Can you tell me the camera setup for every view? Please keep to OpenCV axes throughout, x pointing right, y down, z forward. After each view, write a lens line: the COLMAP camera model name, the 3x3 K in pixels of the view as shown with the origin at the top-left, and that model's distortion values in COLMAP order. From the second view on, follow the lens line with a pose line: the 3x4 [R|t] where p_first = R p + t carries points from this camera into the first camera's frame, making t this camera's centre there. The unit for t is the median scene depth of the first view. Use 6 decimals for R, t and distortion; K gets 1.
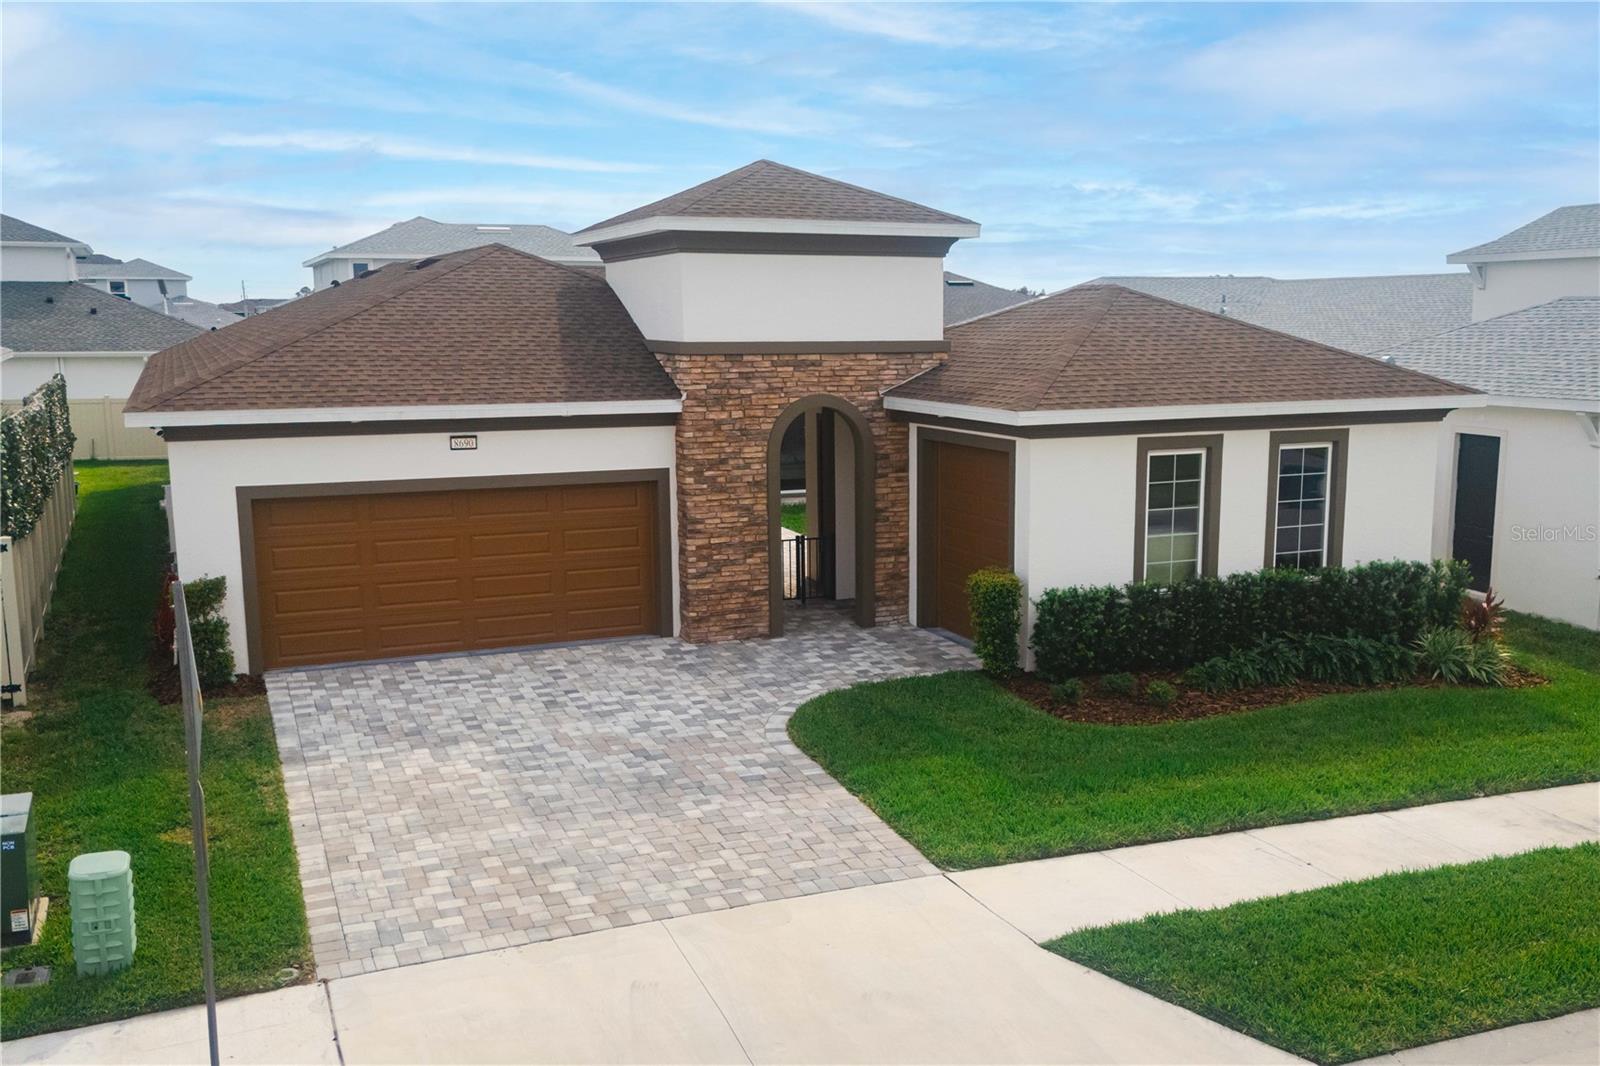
lens RADIAL K [[1578.5, 0, 826.8], [0, 1578.5, 577.2], [0, 0, 1]] dist [0.033999, -0.008960]
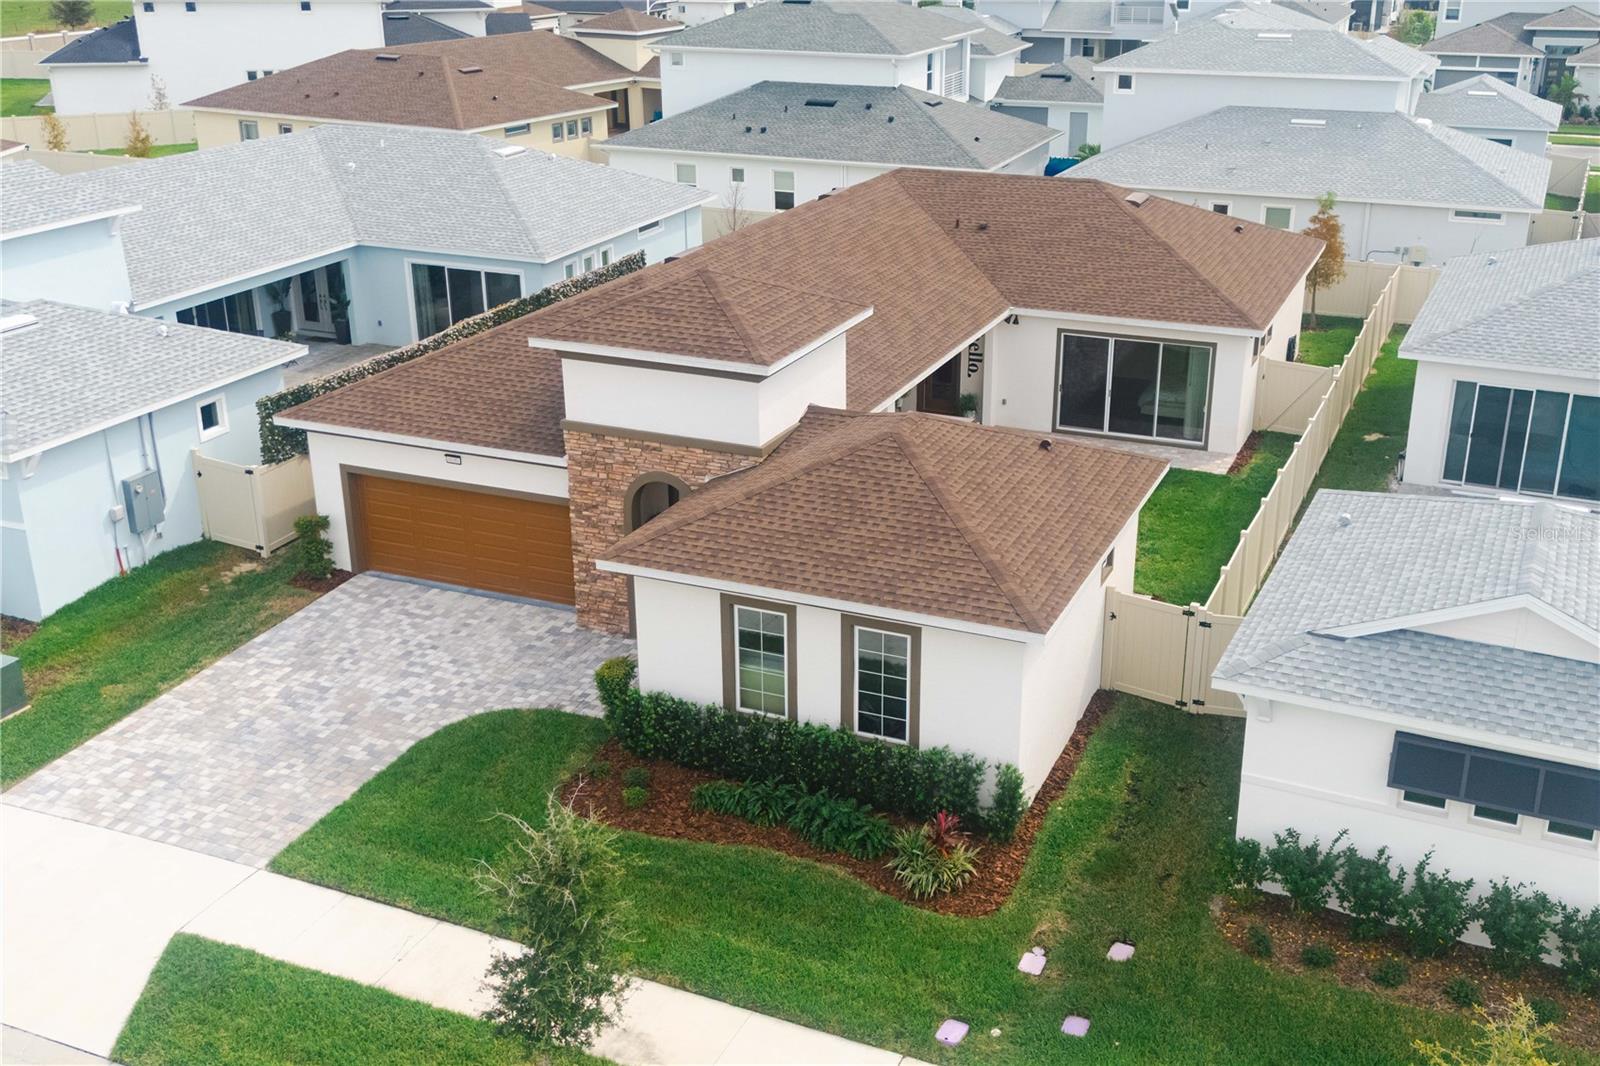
lens RADIAL K [[1637.9, 0, 799.2], [0, 1637.9, 493.1], [0, 0, 1]] dist [-0.002751, -0.007531]
pose [[0.692823, 0.248752, -0.676844, 1.006514], [-0.116831, 0.964938, 0.235043, -0.436909], [0.711580, -0.083767, 0.697594, 0.150290]]
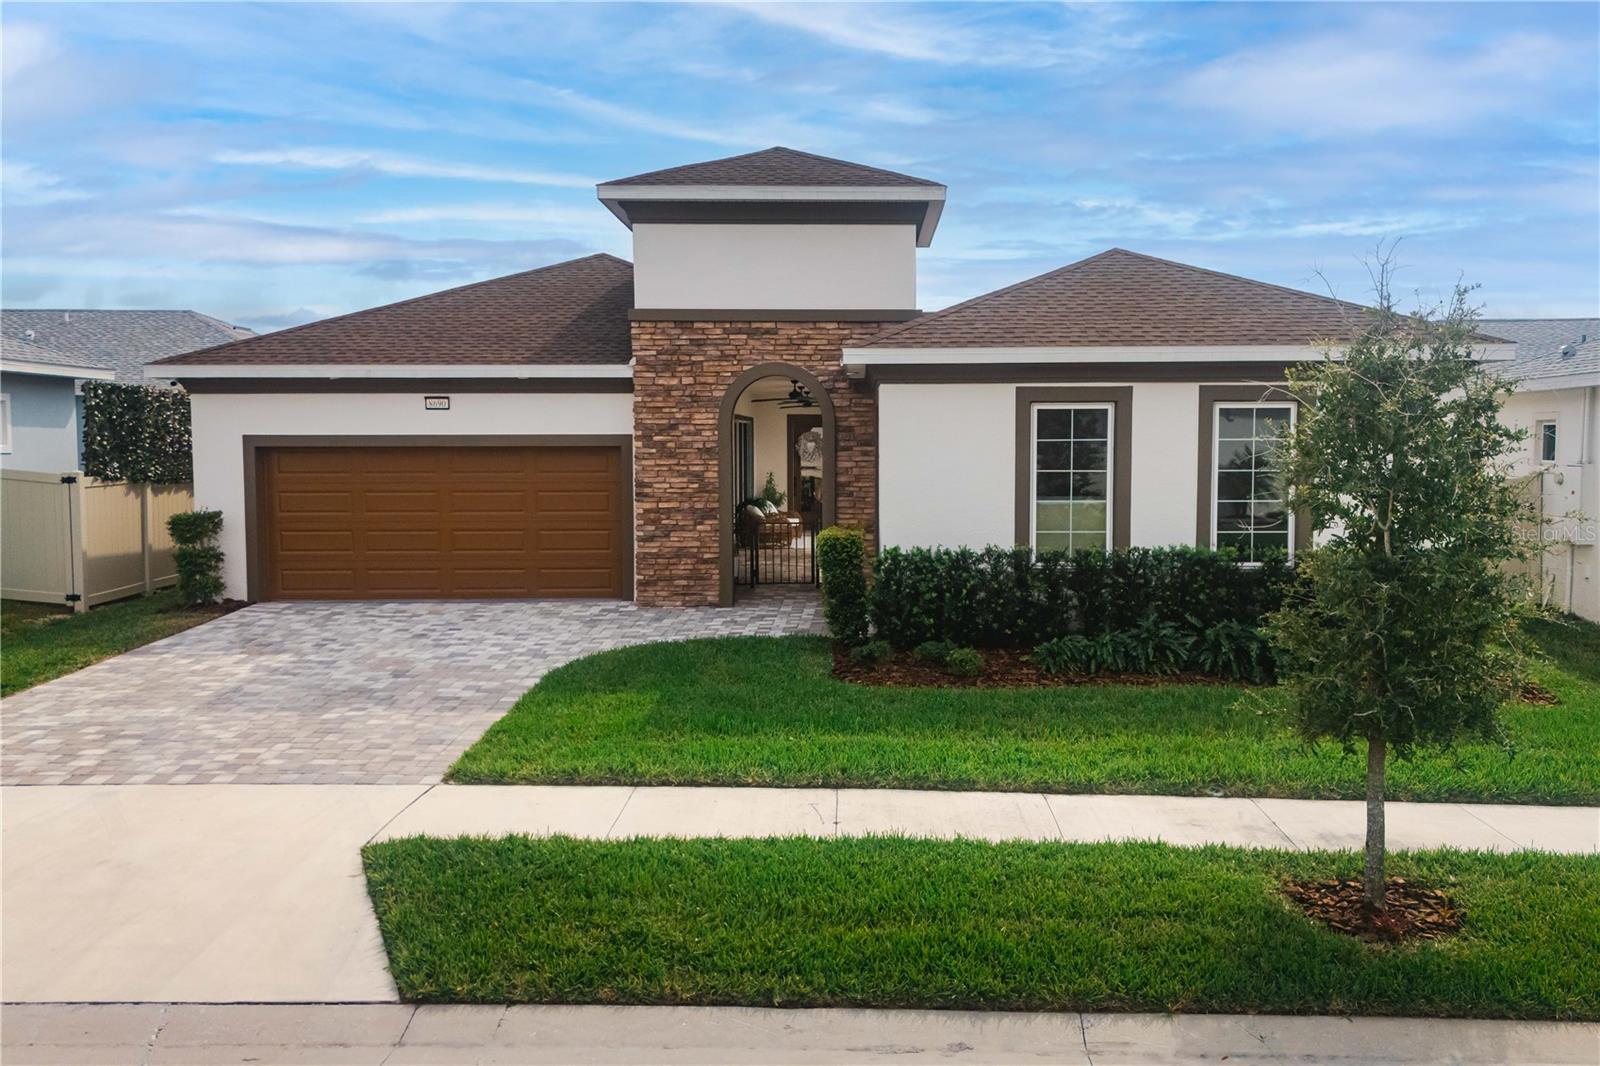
lens RADIAL K [[1421.4, 0, 800.0], [0, 1421.4, 533.0], [0, 0, 1]] dist [0.043282, -0.000309]
pose [[0.910004, 0.032938, -0.413290, 0.390796], [-0.073118, 0.993965, -0.081780, 0.063506], [0.408102, 0.104639, 0.906920, 0.214322]]
